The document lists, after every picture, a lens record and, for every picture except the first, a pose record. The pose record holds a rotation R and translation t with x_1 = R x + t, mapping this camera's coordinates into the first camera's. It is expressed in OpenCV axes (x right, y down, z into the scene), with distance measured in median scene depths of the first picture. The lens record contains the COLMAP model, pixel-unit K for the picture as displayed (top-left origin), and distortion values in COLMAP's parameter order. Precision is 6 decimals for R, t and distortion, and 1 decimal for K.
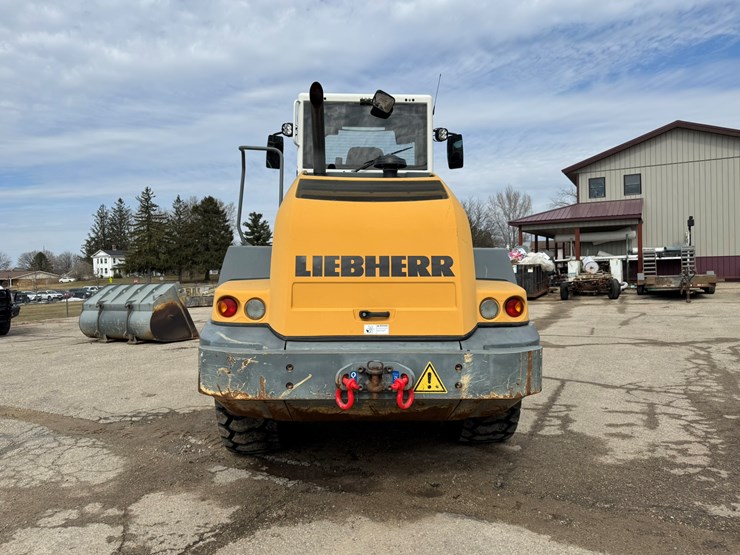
lens RADIAL K [[517.2, 0, 374.2], [0, 517.2, 279.2], [0, 0, 1]] dist [0.035974, -0.049019]
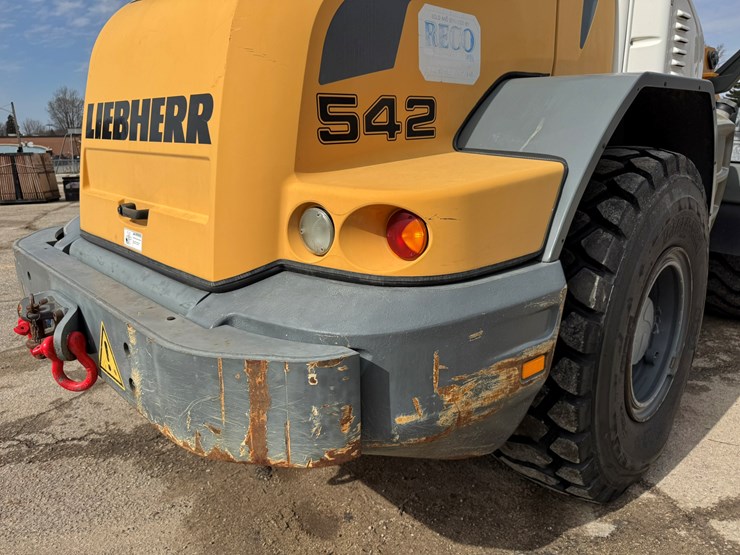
lens RADIAL K [[520.0, 0, 361.3], [0, 520.0, 289.3], [0, 0, 1]] dist [0.082459, -0.092808]
pose [[0.665830, 0.219777, -0.712999, 0.576756], [-0.020223, 0.960596, 0.277211, -0.013414], [0.745829, -0.170157, 0.644039, 0.796191]]
